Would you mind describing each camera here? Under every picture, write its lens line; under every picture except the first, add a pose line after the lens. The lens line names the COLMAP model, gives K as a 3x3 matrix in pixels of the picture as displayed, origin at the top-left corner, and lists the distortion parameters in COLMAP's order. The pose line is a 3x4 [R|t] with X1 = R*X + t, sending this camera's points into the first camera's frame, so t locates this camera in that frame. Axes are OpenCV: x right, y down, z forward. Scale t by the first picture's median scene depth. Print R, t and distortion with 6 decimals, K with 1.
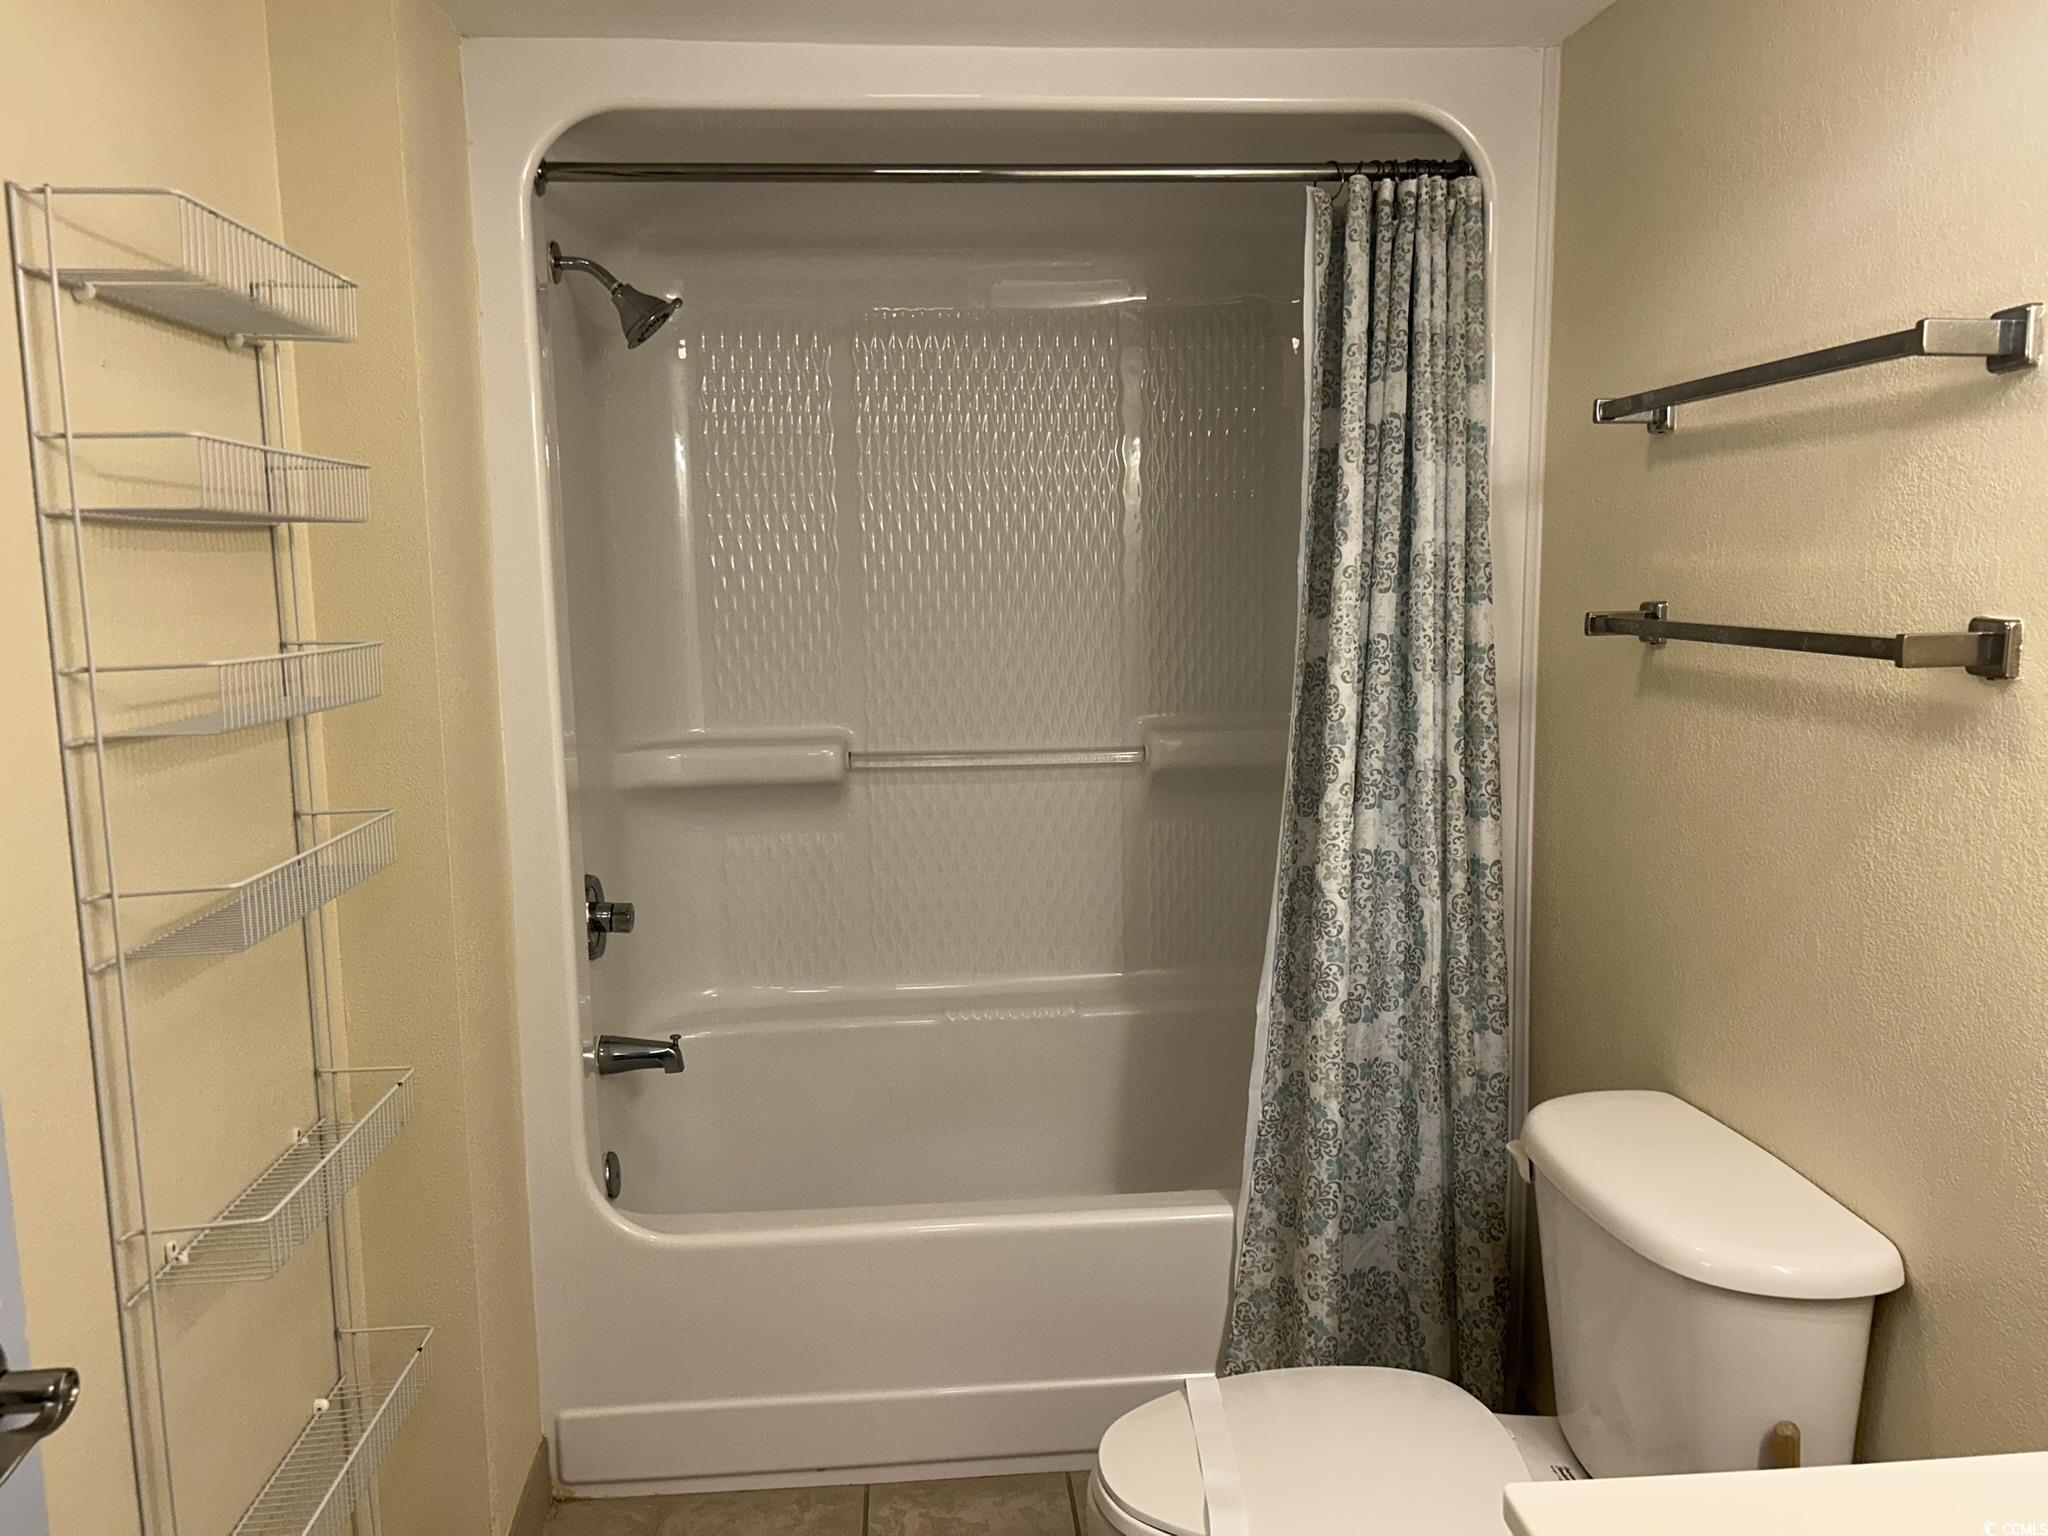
lens RADIAL K [[1552.5, 0, 1030.9], [0, 1552.5, 781.5], [0, 0, 1]] dist [0.056407, -0.067336]
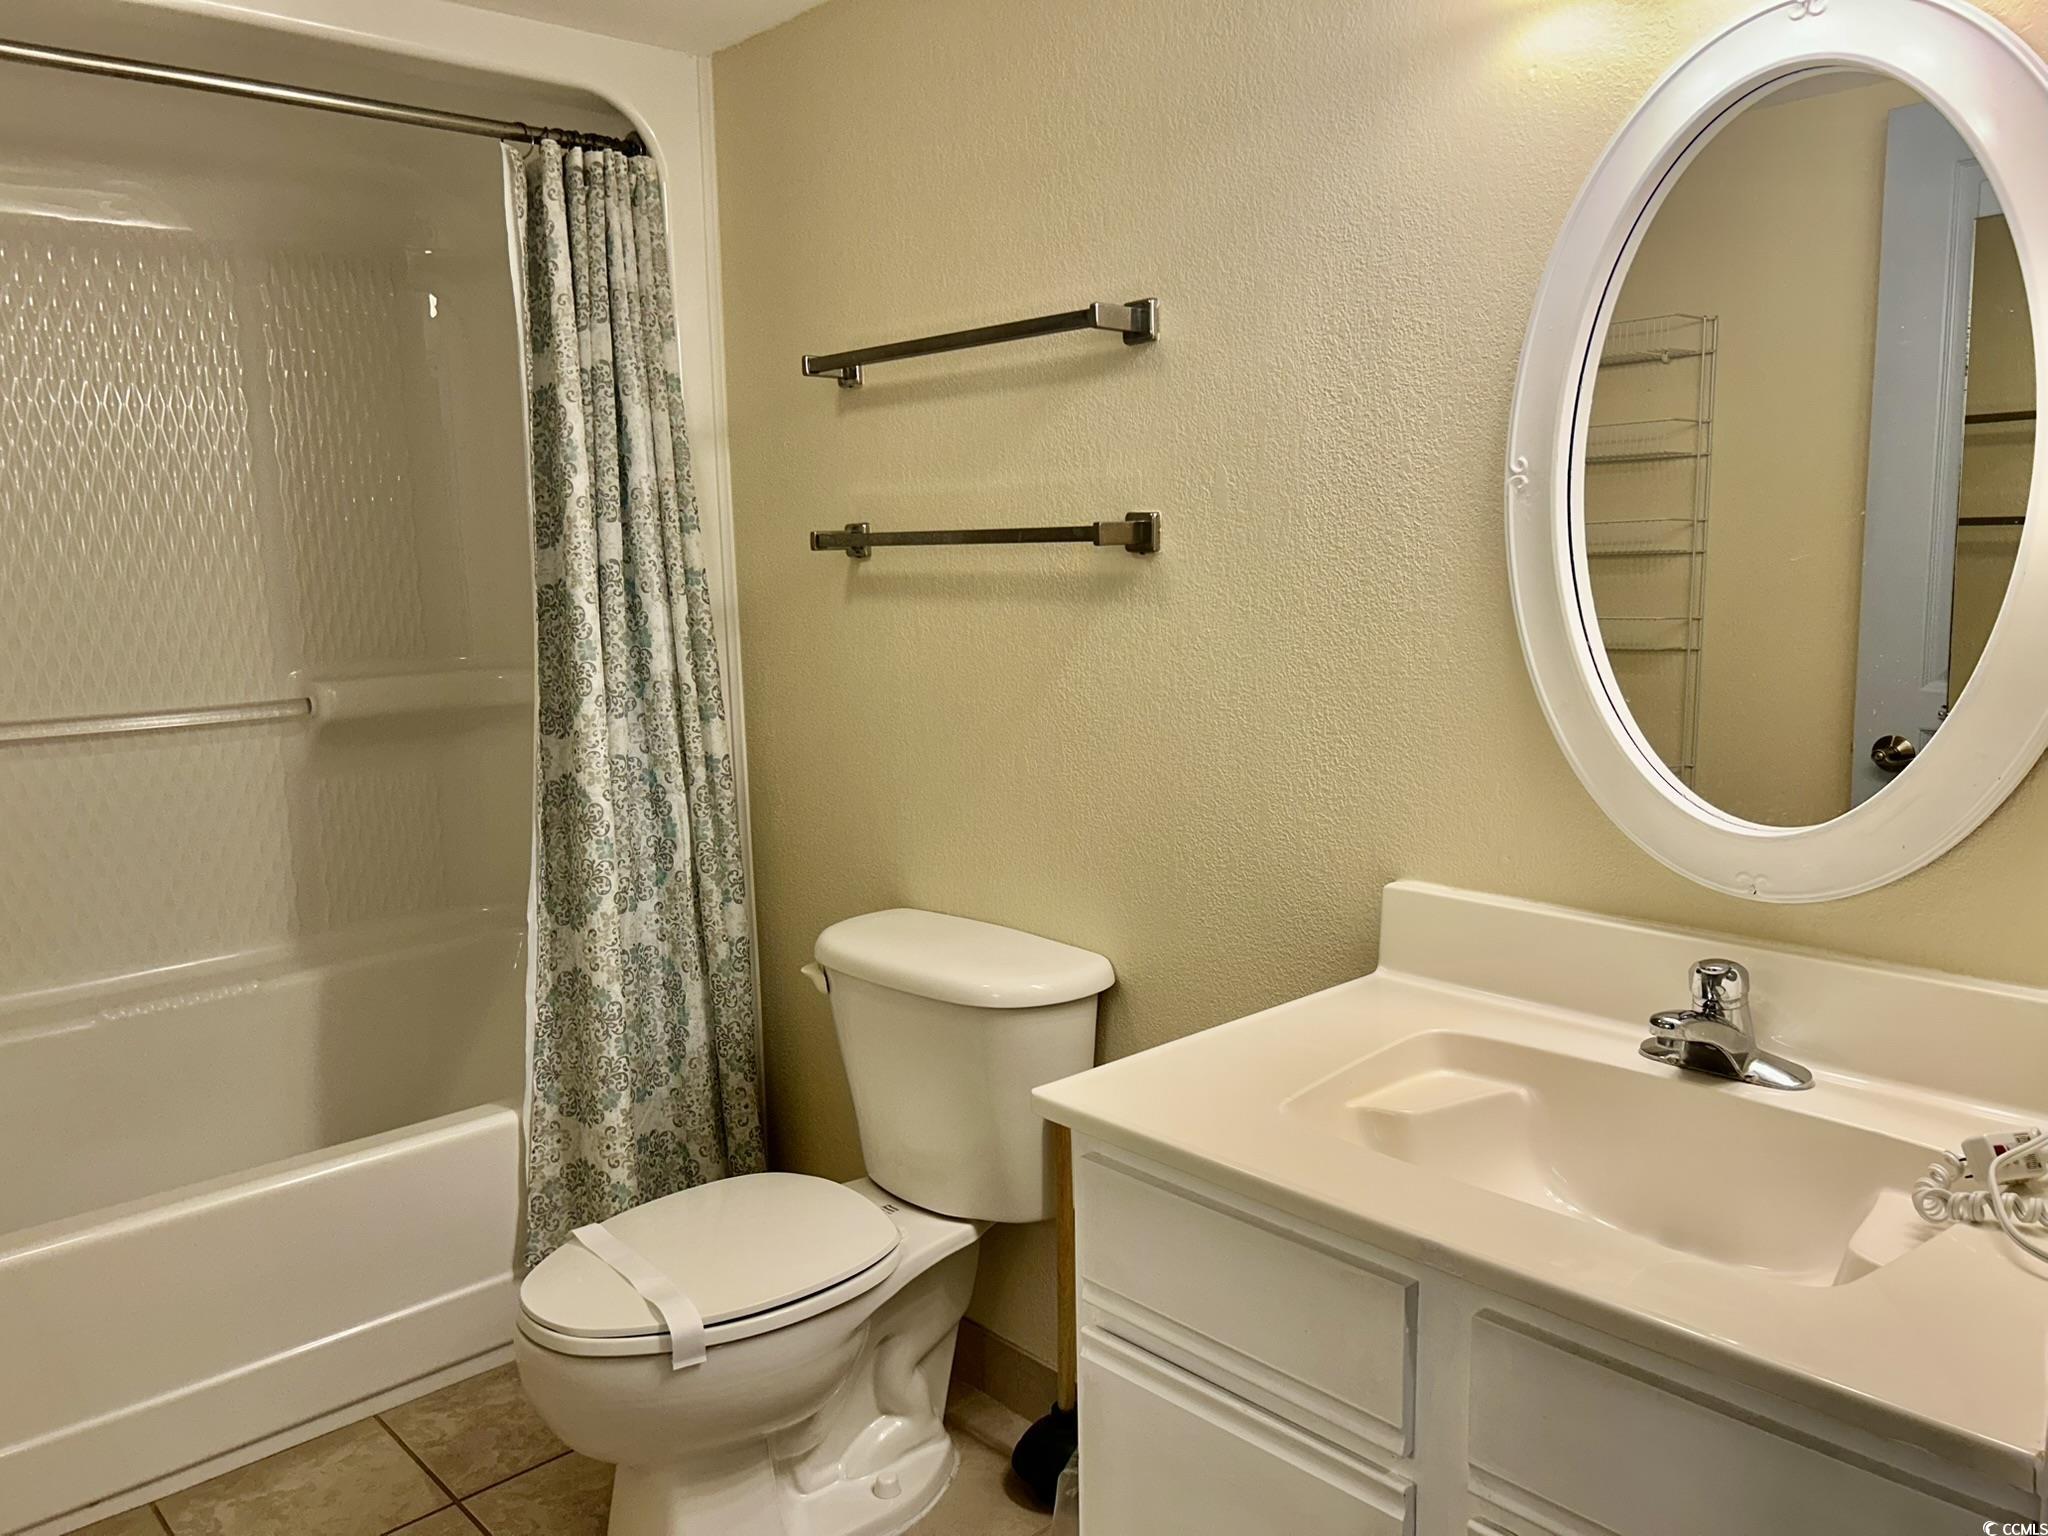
lens RADIAL K [[1541.0, 0, 1027.4], [0, 1541.0, 775.1], [0, 0, 1]] dist [0.107827, -0.237510]
pose [[0.788947, -0.096221, 0.606881, -0.228191], [0.097153, 0.994773, 0.031421, 0.051833], [-0.606732, 0.034171, 0.794171, -0.053001]]
